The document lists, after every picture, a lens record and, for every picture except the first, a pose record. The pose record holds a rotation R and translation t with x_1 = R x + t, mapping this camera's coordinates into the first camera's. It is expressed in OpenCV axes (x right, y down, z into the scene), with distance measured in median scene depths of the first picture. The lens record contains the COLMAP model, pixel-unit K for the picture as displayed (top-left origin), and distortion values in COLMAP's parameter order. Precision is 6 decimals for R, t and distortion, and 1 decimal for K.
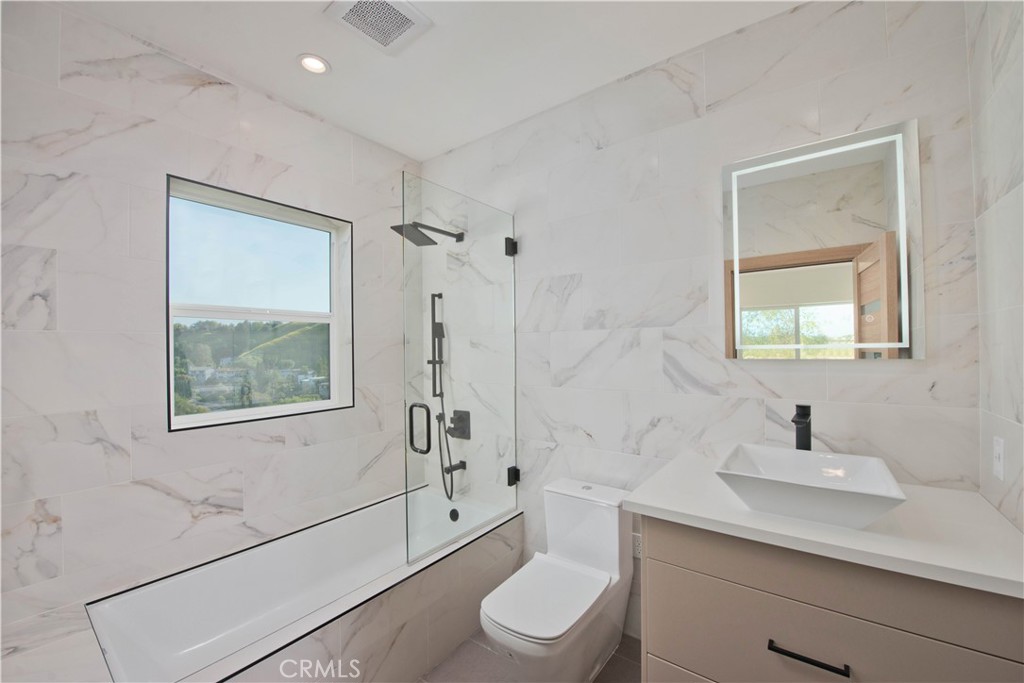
lens RADIAL K [[403.9, 0, 512.0], [0, 403.9, 341.5], [0, 0, 1]] dist [-0.025246, -0.000218]
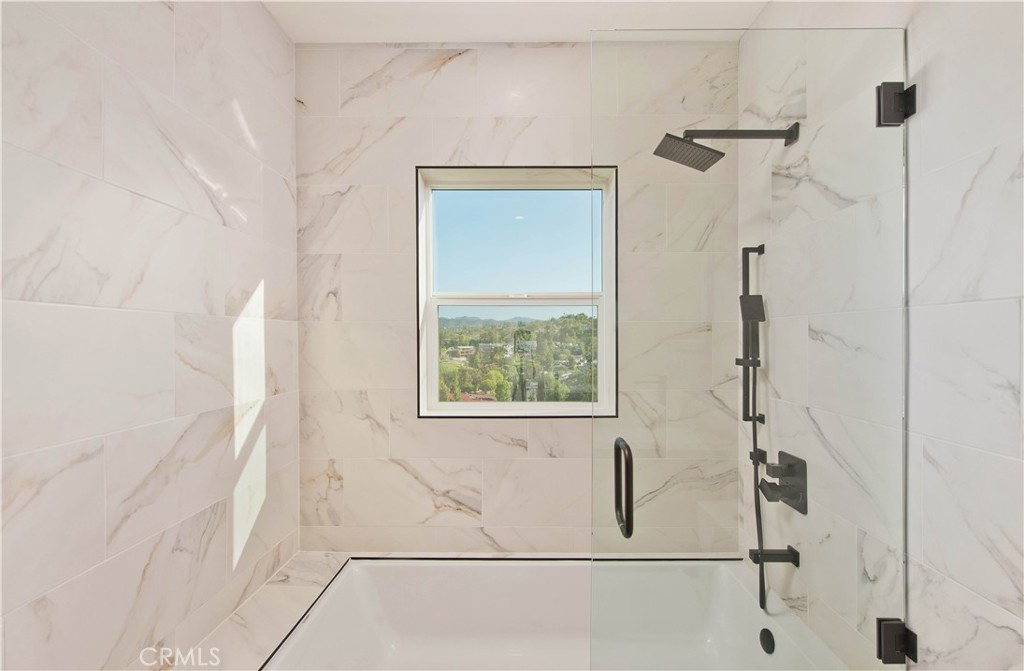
lens RADIAL K [[415.5, 0, 512.0], [0, 415.5, 335.5], [0, 0, 1]] dist [-0.009061, -0.000360]
pose [[0.593203, 0.010270, -0.804987, 0.113426], [0.007191, 0.999811, 0.018054, -0.002476], [0.805021, -0.016499, 0.593017, 0.436021]]
